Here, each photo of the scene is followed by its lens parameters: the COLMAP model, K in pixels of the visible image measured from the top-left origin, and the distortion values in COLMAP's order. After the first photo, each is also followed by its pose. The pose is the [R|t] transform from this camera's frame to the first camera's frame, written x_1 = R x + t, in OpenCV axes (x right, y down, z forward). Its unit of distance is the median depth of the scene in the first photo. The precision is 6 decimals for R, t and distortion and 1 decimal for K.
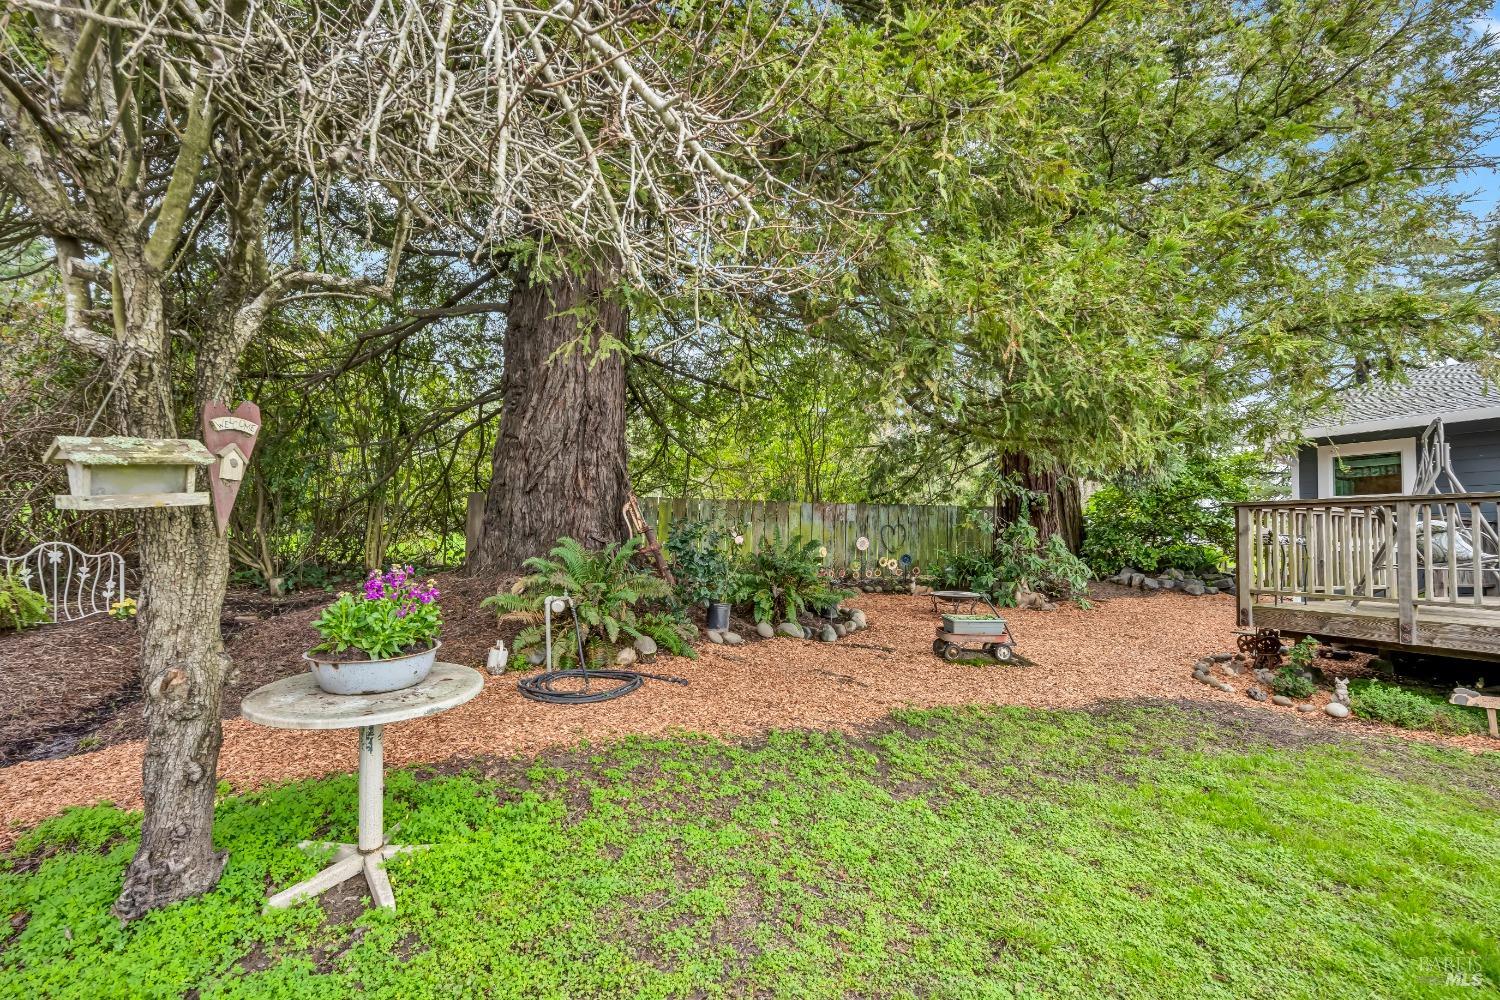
lens RADIAL K [[690.5, 0, 750.1], [0, 690.5, 495.7], [0, 0, 1]] dist [0.003511, 0.000241]
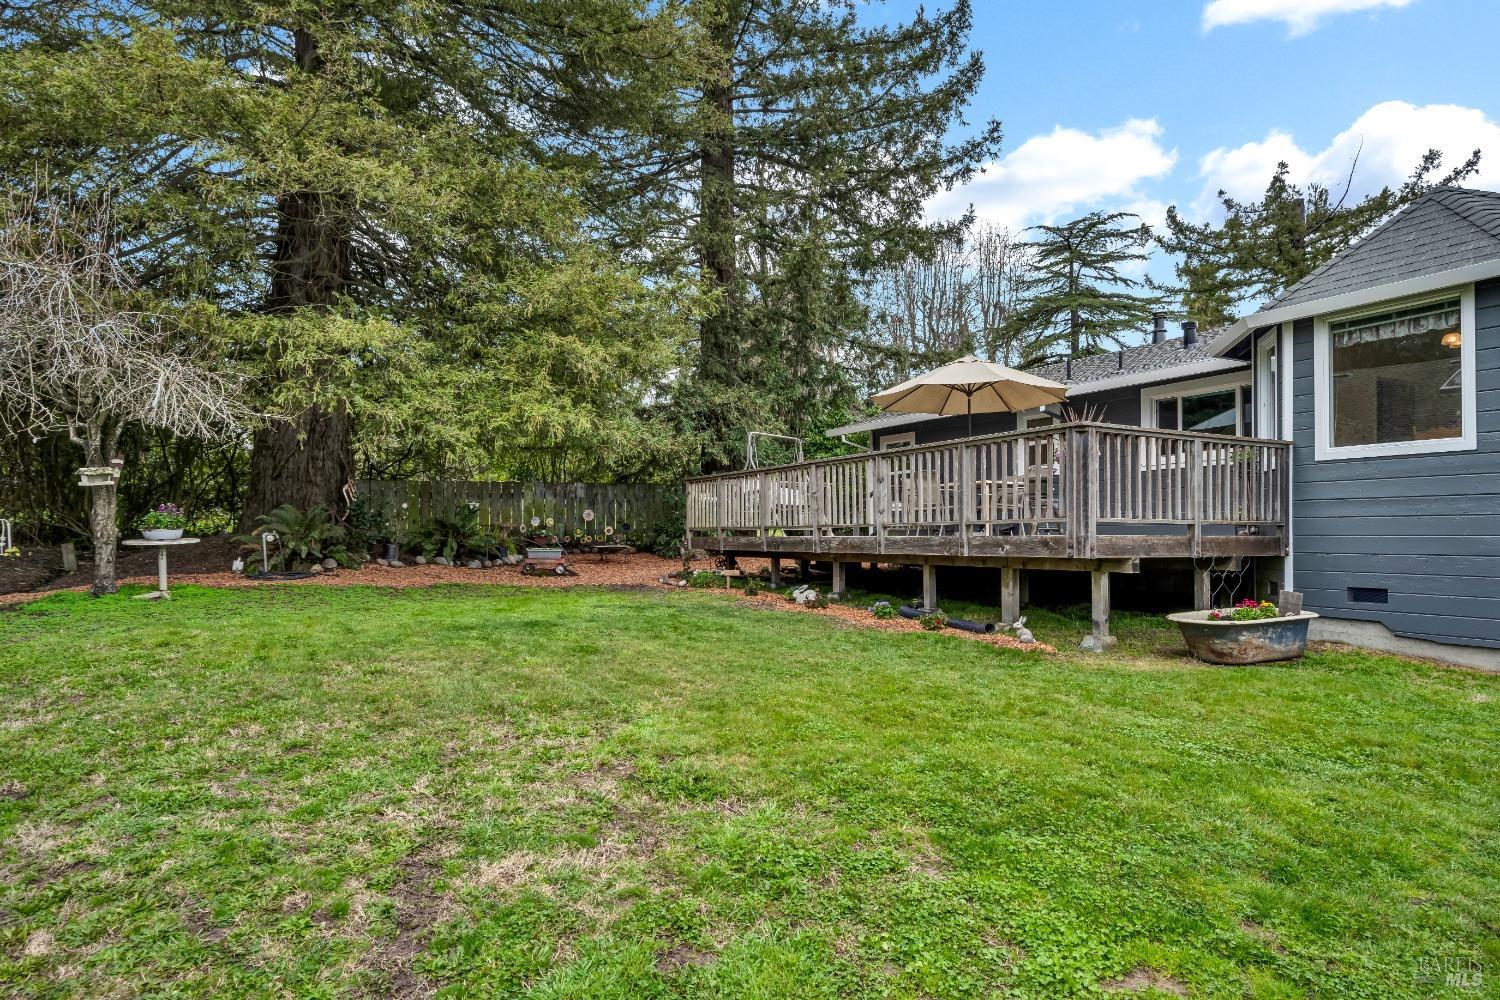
lens RADIAL K [[864.8, 0, 750.0], [0, 864.8, 500.9], [0, 0, 1]] dist [-0.002342, -0.000179]
pose [[0.996940, -0.015636, 0.076586, 0.862639], [0.013349, 0.999452, 0.030278, 0.002339], [-0.077017, -0.029163, 0.996603, -1.477391]]
